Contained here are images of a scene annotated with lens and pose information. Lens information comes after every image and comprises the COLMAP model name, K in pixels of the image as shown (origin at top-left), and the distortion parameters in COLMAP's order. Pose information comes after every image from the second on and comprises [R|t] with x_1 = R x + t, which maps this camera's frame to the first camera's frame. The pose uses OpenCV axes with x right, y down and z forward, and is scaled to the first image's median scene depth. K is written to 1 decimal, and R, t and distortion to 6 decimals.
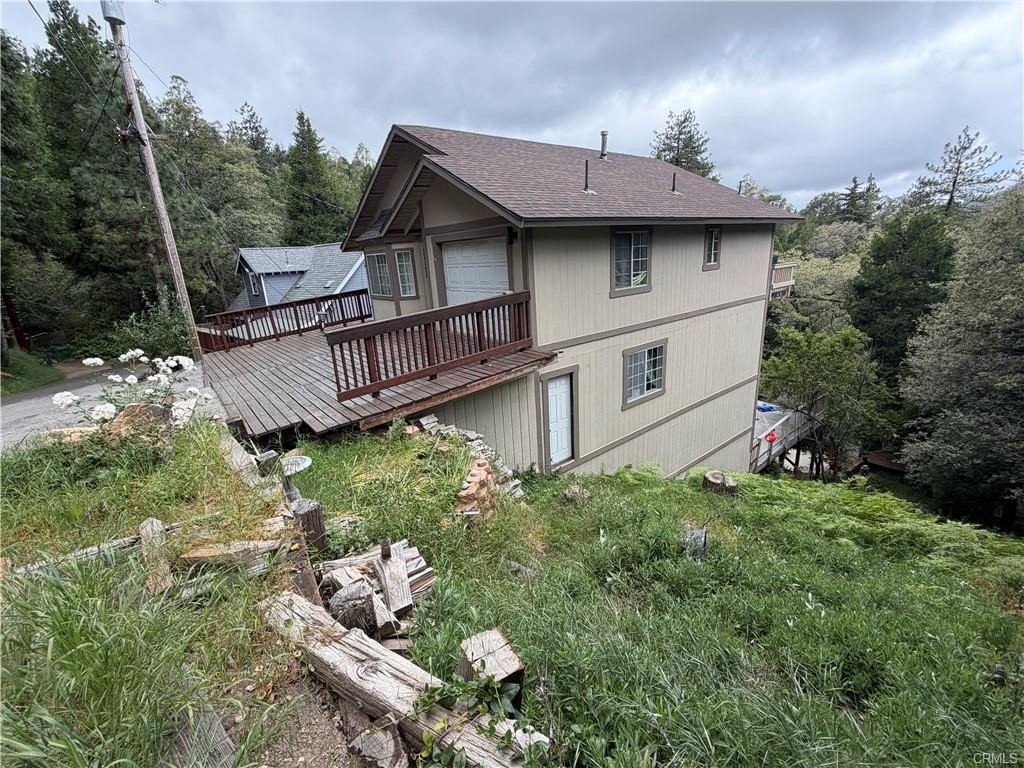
lens RADIAL K [[440.9, 0, 514.8], [0, 440.9, 378.6], [0, 0, 1]] dist [0.002365, 0.000340]
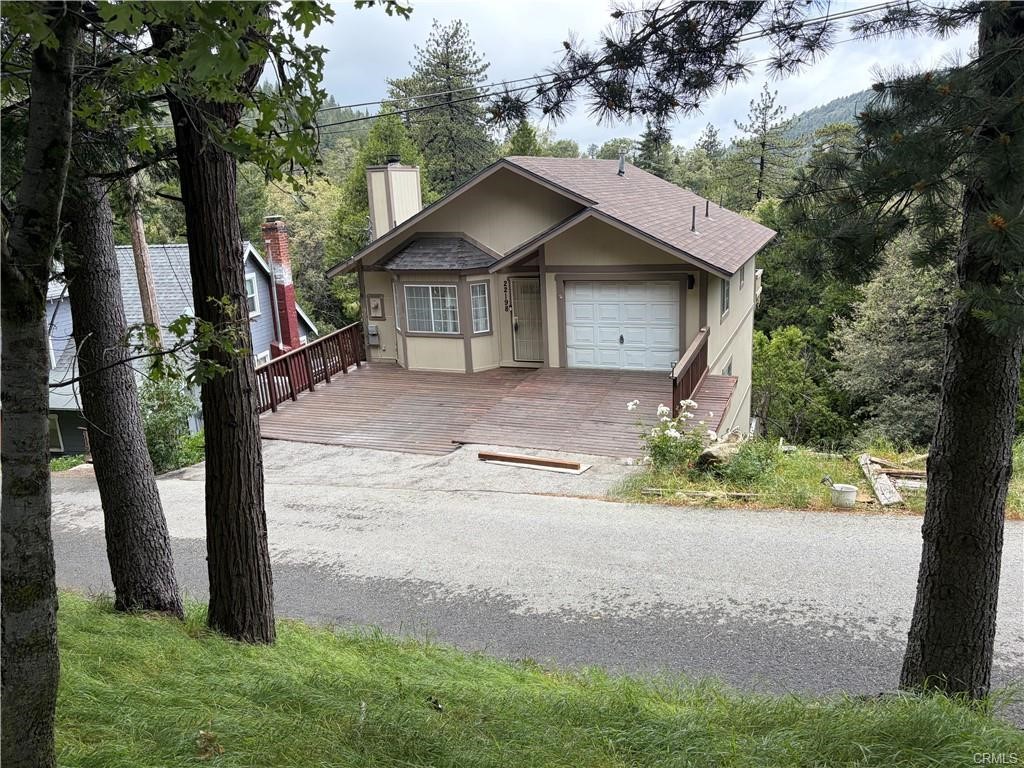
lens RADIAL K [[767.0, 0, 507.1], [0, 767.0, 375.7], [0, 0, 1]] dist [0.032957, -0.003852]
pose [[0.883413, -0.097242, 0.458395, -1.565037], [0.125693, 0.991557, -0.031890, -0.077839], [-0.451424, 0.085789, 0.888176, -0.655807]]
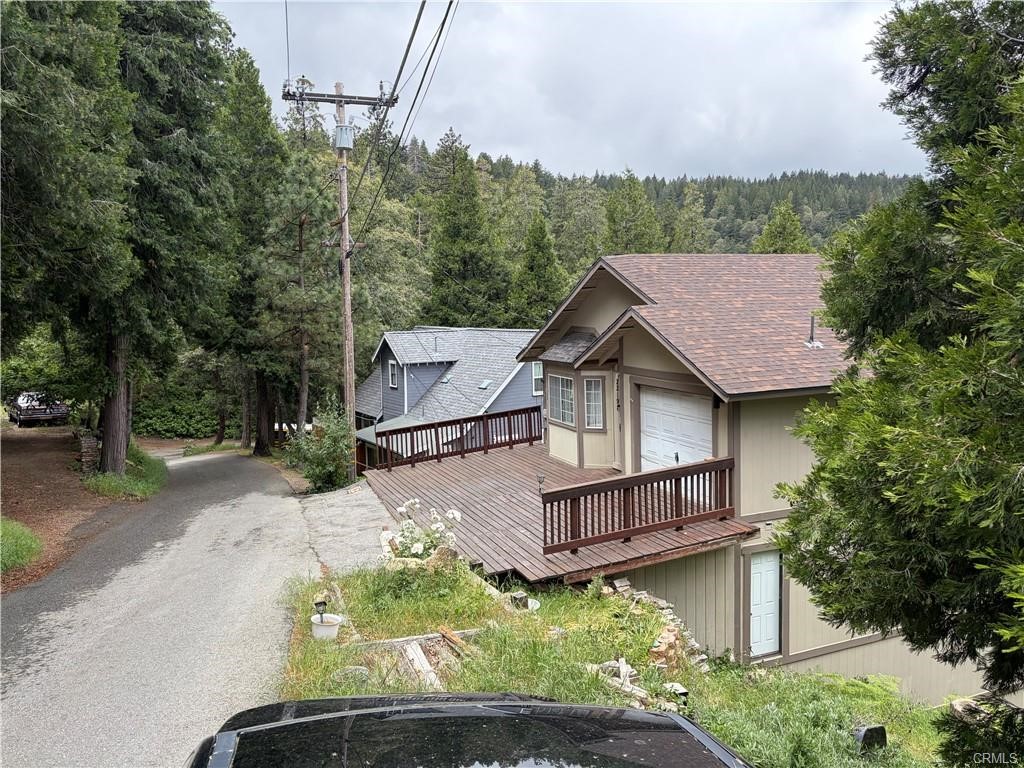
lens RADIAL K [[767.0, 0, 507.1], [0, 767.0, 375.7], [0, 0, 1]] dist [0.032957, -0.003852]
pose [[0.954360, 0.061431, -0.292272, 0.045477], [-0.109348, 0.982537, -0.150544, -0.077710], [0.277920, 0.175633, 0.944412, -0.814993]]
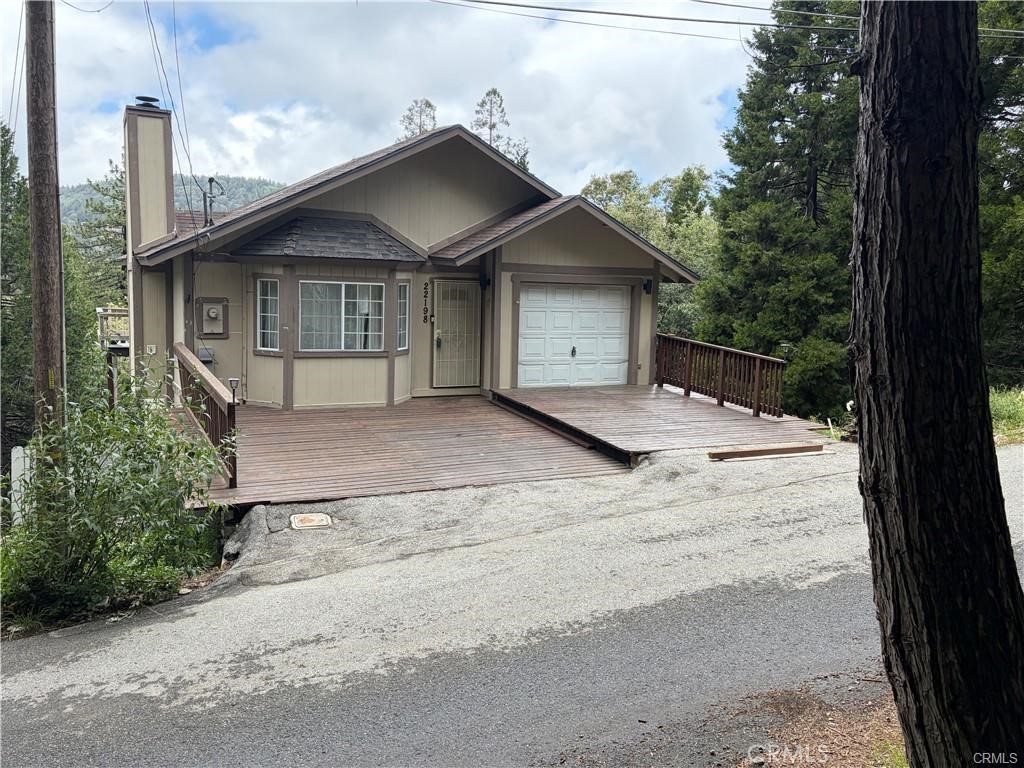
lens RADIAL K [[855.4, 0, 512.0], [0, 855.4, 384.0], [0, 0, 1]] dist [0.006619, 0.000834]
pose [[0.224960, -0.051027, 0.973031, -2.479856], [0.220879, 0.975301, 0.000080, -0.175106], [-0.949002, 0.214904, 0.230675, 0.971218]]
